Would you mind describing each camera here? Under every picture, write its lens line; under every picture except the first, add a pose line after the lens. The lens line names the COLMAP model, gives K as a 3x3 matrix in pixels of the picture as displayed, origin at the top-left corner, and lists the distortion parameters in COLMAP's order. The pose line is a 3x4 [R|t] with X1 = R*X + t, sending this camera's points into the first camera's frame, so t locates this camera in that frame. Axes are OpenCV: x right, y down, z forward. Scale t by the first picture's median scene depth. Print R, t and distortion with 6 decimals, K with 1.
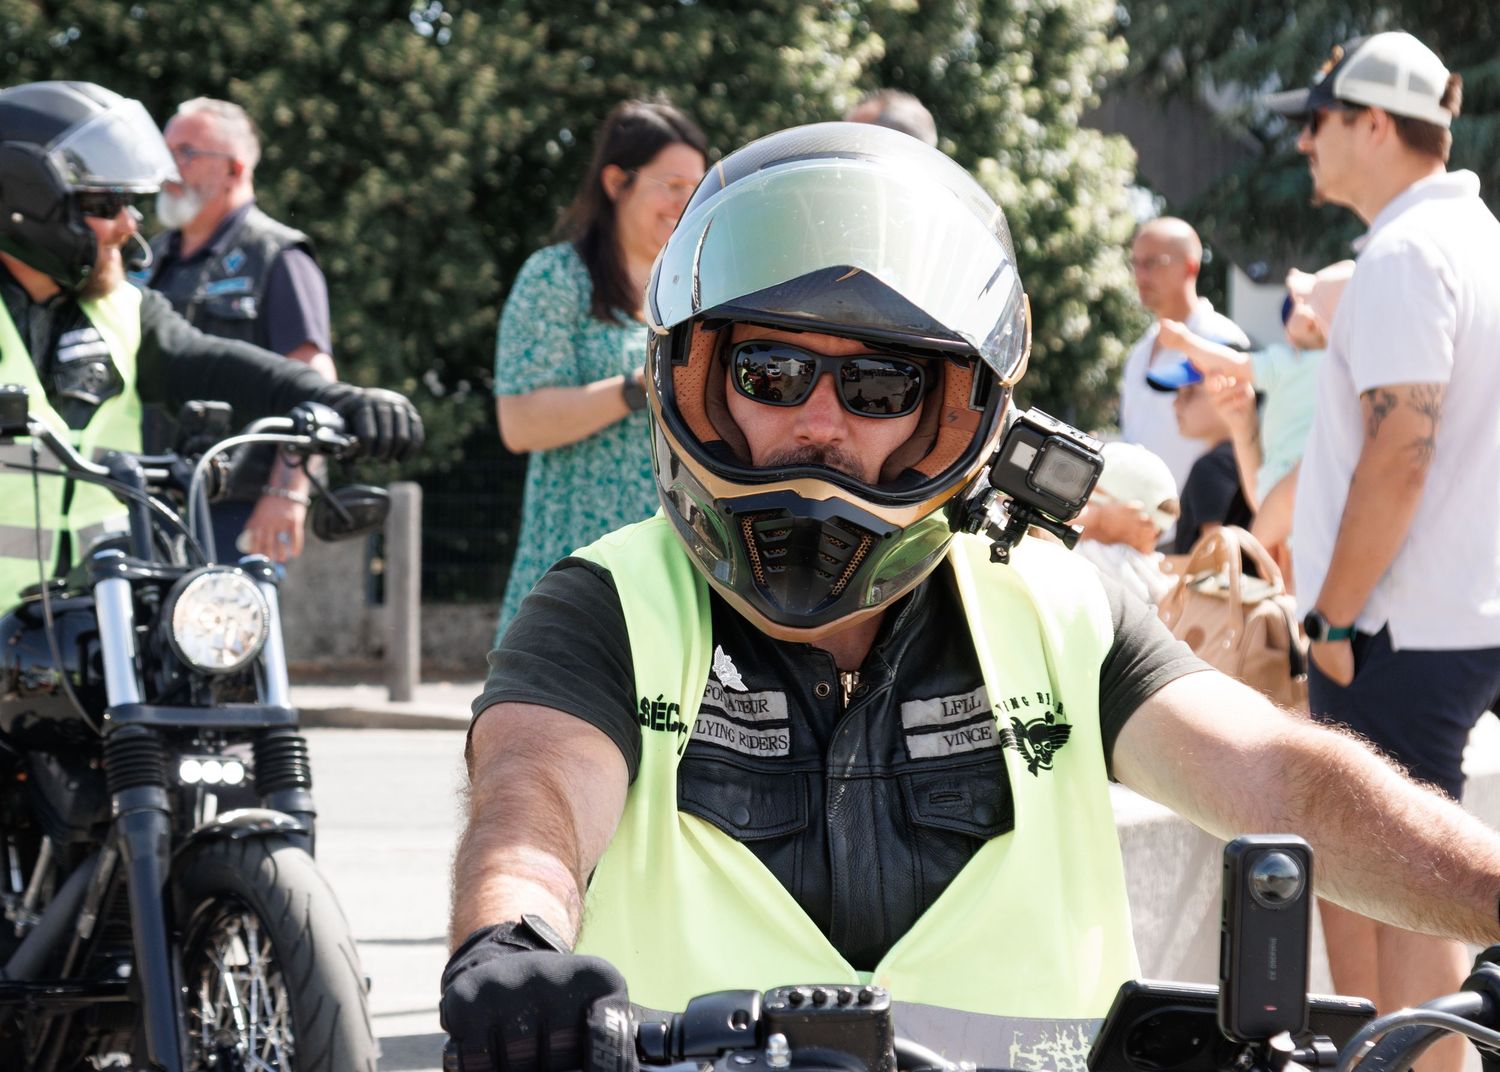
lens RADIAL K [[4865.6, 0, 630.2], [0, 4865.6, 595.5], [0, 0, 1]] dist [-0.094483, 0.000000]
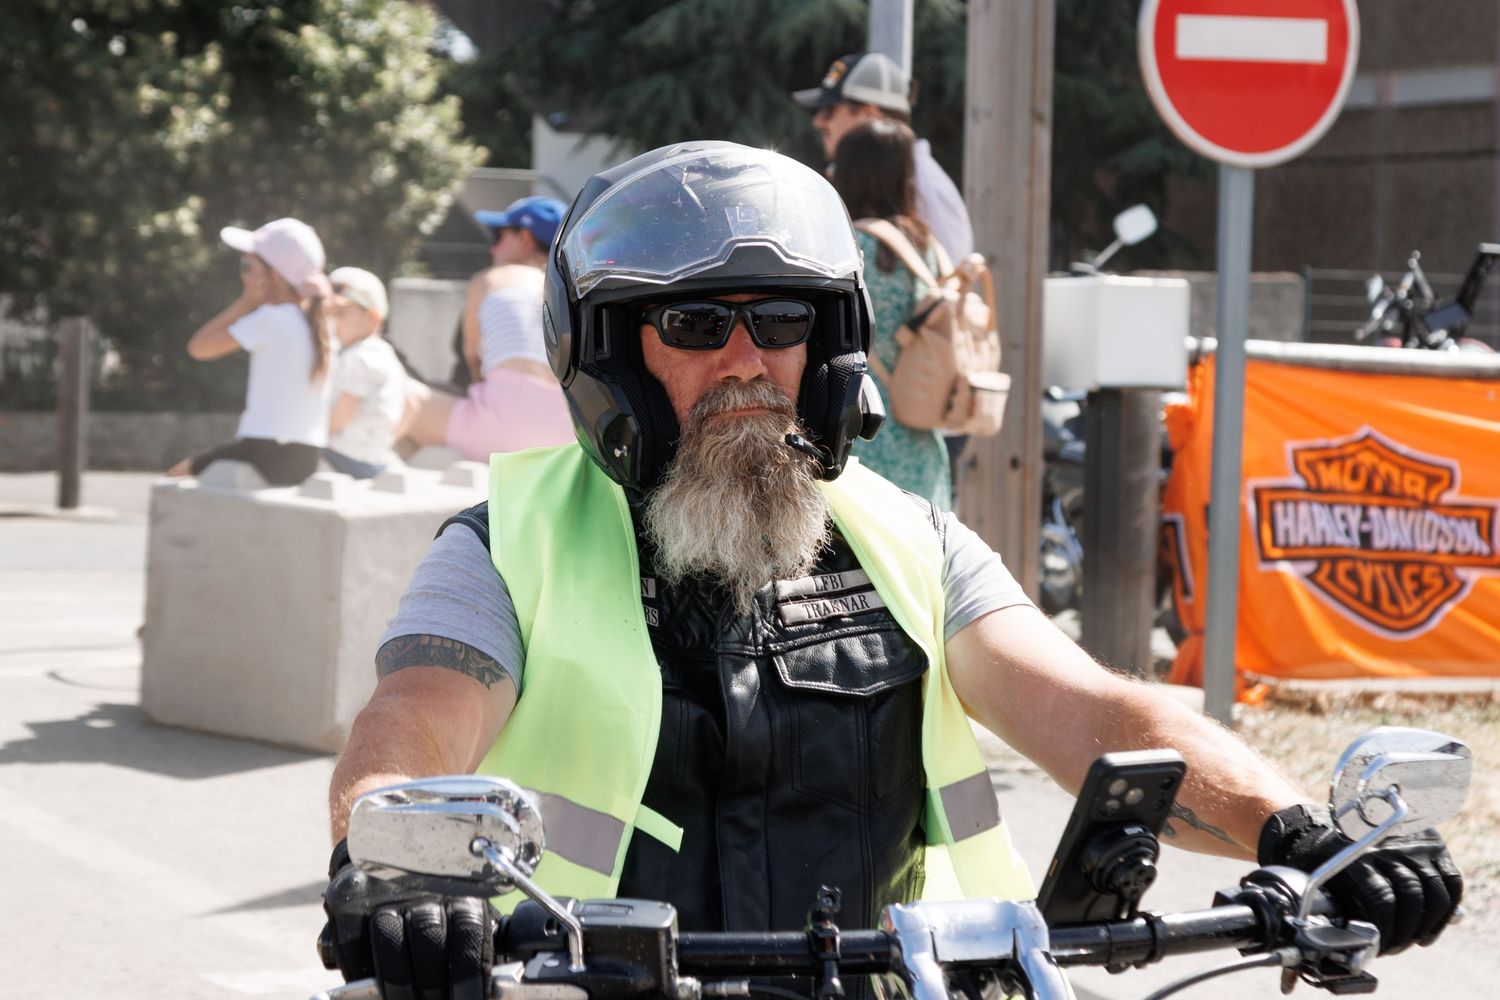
lens RADIAL K [[4934.7, 0, 741.1], [0, 4934.7, 495.7], [0, 0, 1]] dist [-0.019101, 0.000000]
pose [[0.987204, 0.006256, 0.159337, -0.010553], [-0.008583, 0.999866, 0.013924, 0.003789], [-0.159228, -0.015114, 0.987126, -0.172809]]
